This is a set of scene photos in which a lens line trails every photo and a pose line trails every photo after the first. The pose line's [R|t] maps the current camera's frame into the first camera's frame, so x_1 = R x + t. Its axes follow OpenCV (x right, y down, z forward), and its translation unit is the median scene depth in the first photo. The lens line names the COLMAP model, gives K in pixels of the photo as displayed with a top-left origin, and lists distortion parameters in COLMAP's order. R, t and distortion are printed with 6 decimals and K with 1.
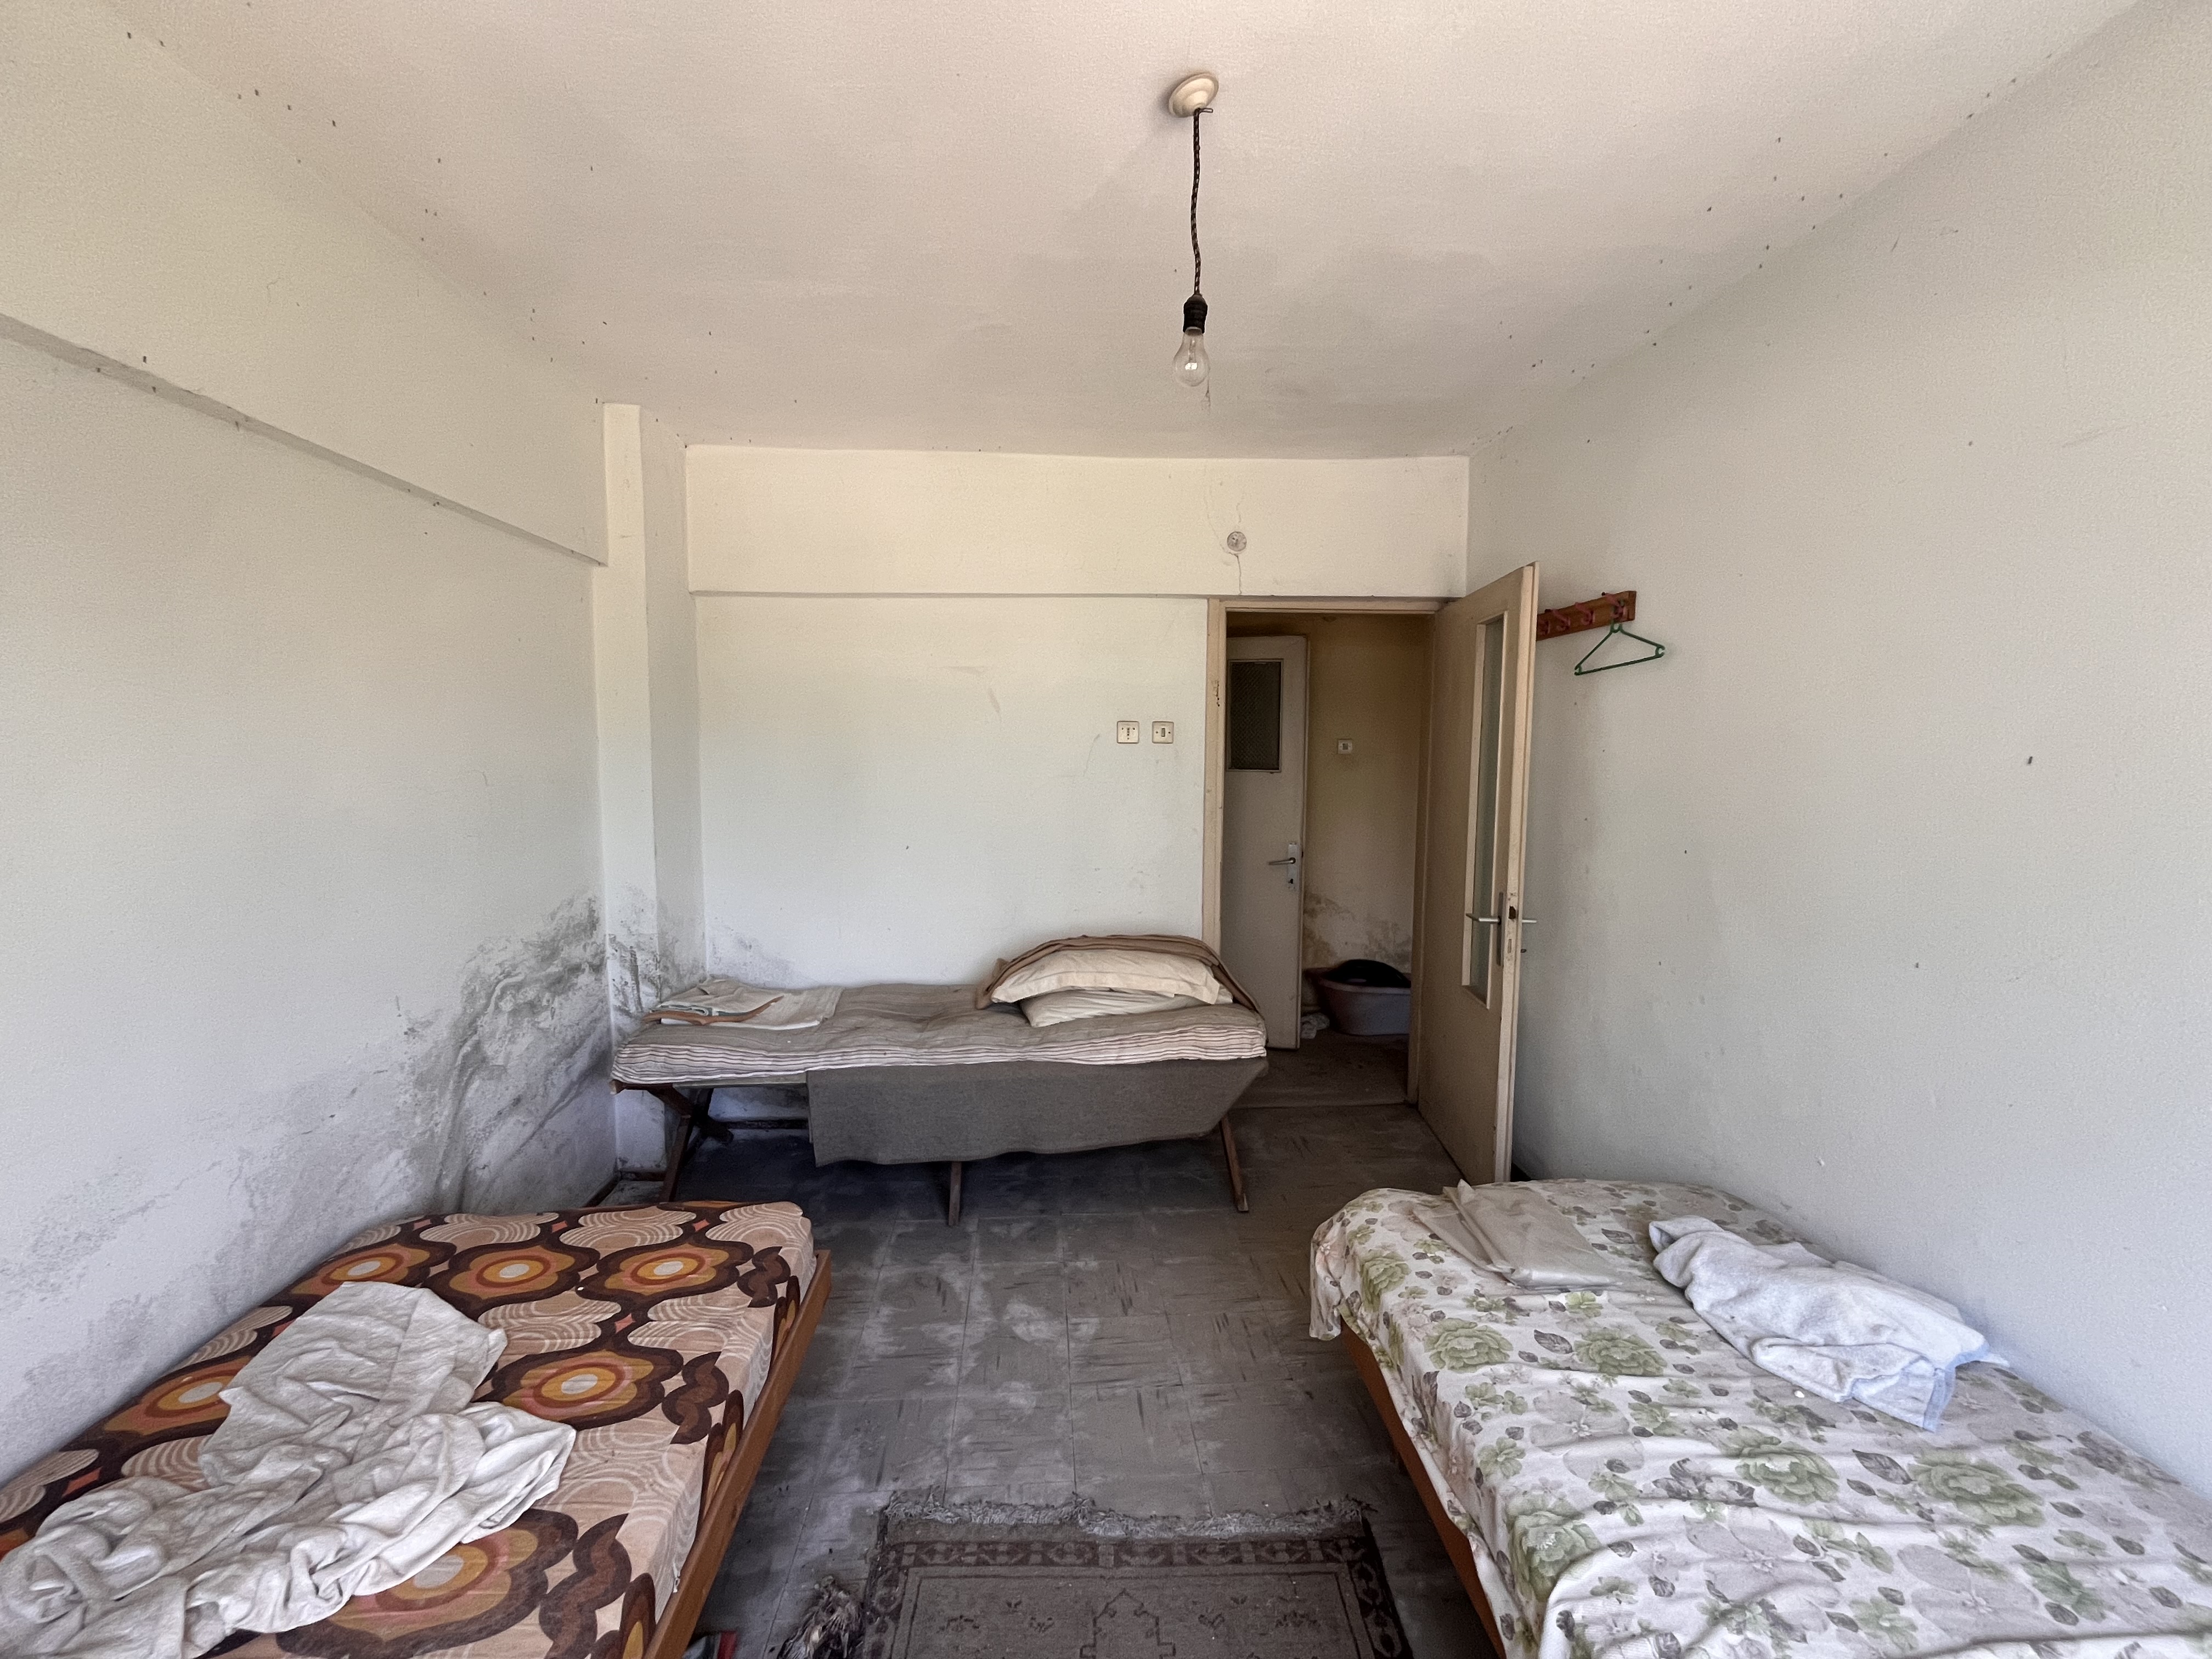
lens RADIAL K [[896.2, 0, 1100.4], [0, 896.2, 833.6], [0, 0, 1]] dist [-0.002874, -0.000506]
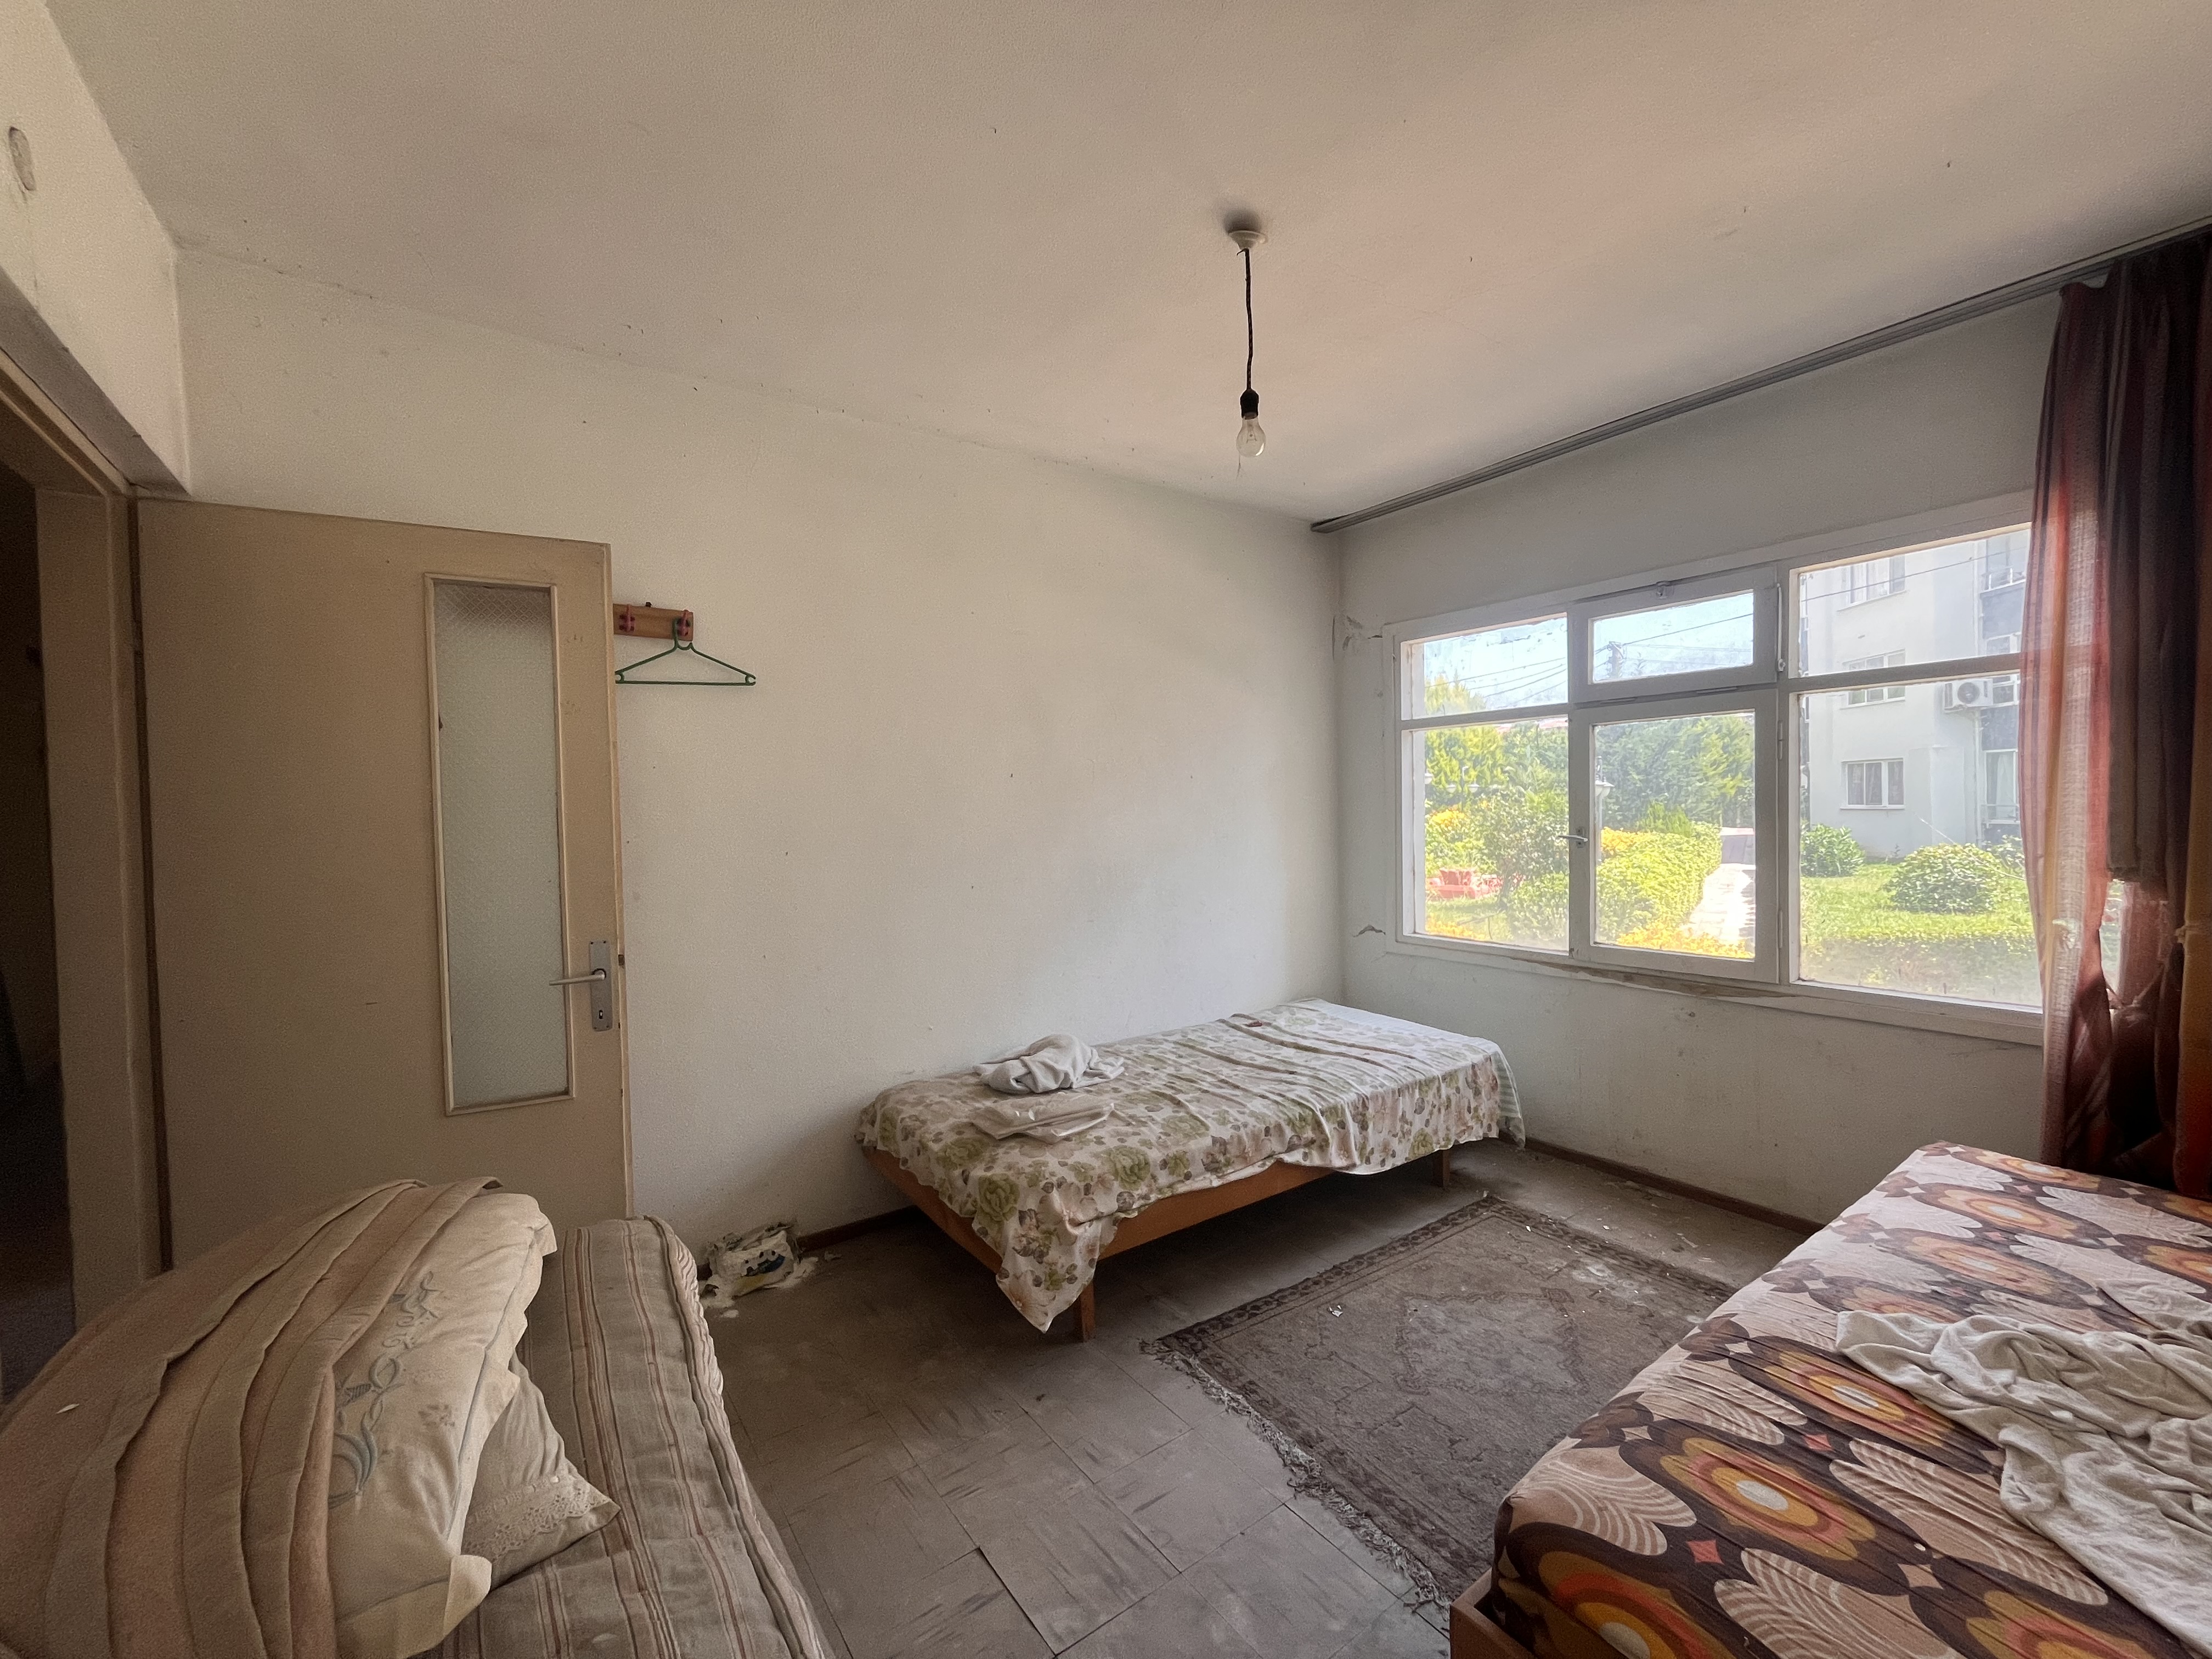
lens RADIAL K [[896.2, 0, 1100.4], [0, 896.2, 833.6], [0, 0, 1]] dist [-0.002874, -0.000506]
pose [[-0.524549, -0.018071, 0.851188, -0.582948], [0.094746, 0.992326, 0.079455, -0.061083], [-0.846092, 0.122325, -0.518812, 1.268078]]
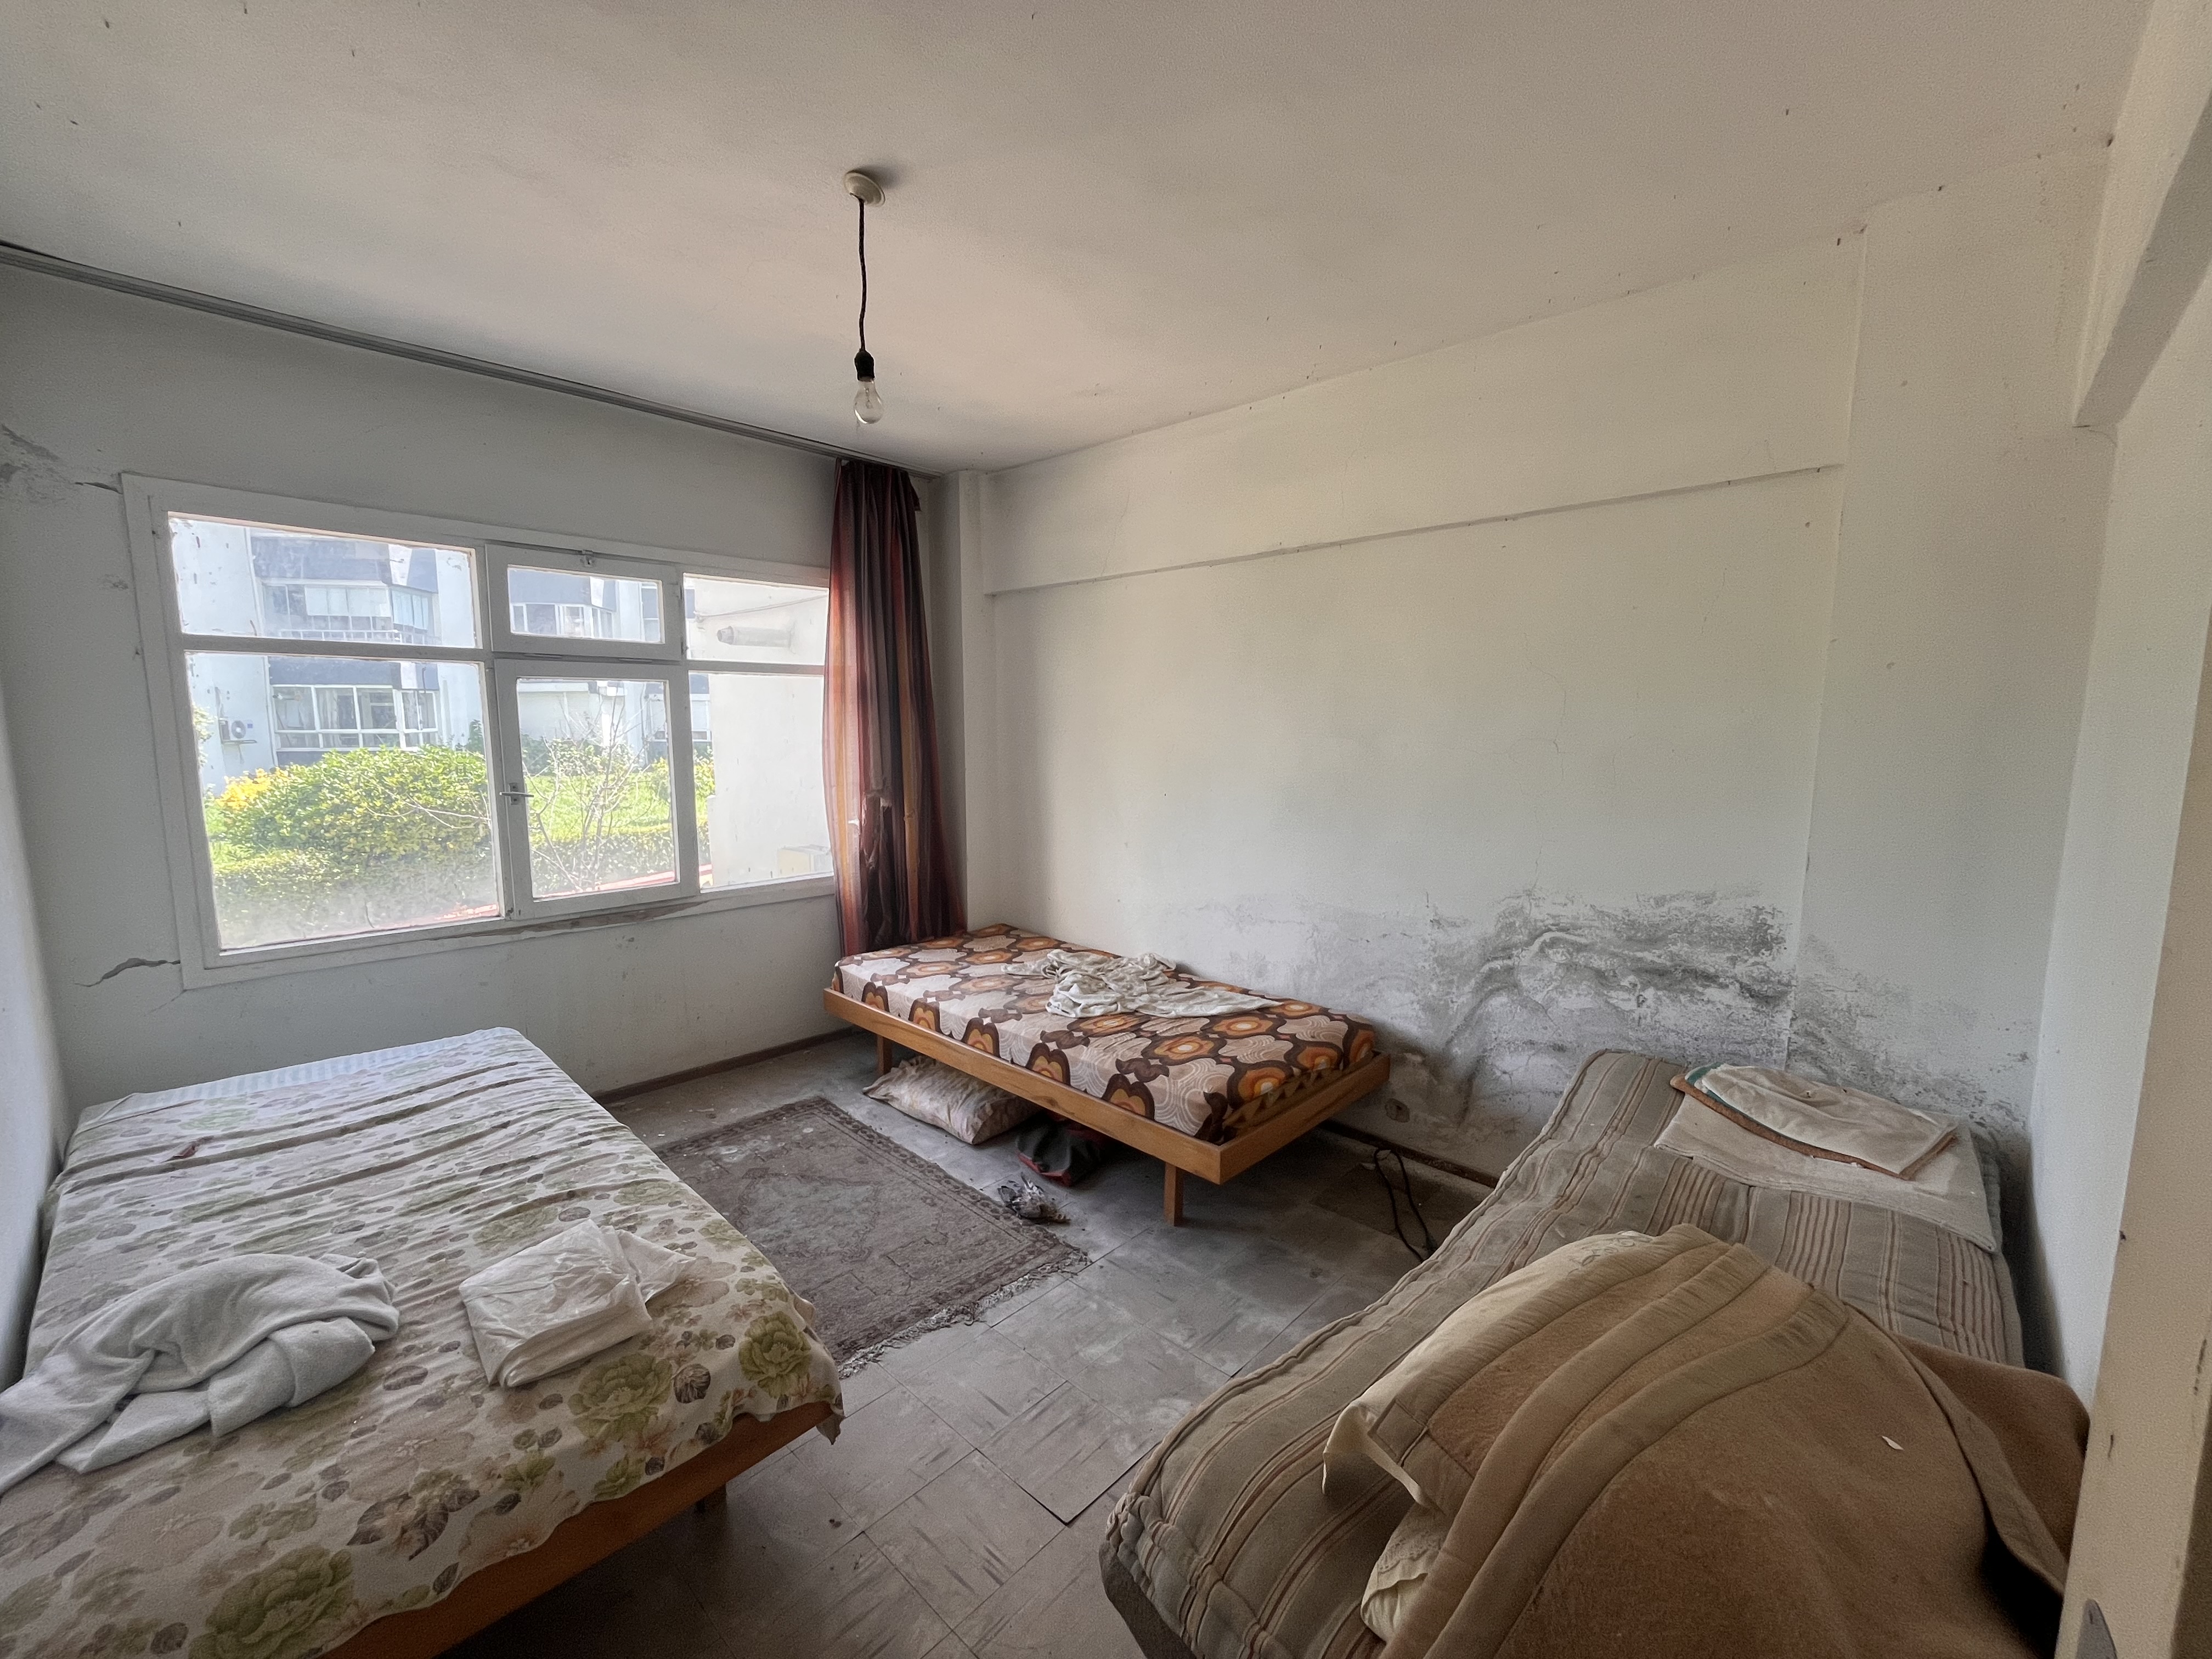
lens RADIAL K [[896.2, 0, 1100.4], [0, 896.2, 833.6], [0, 0, 1]] dist [-0.002874, -0.000506]
pose [[-0.732967, 0.076641, -0.675933, 0.504979], [-0.069141, 0.980095, 0.186102, -0.127427], [0.676741, 0.183141, -0.713078, 1.480776]]
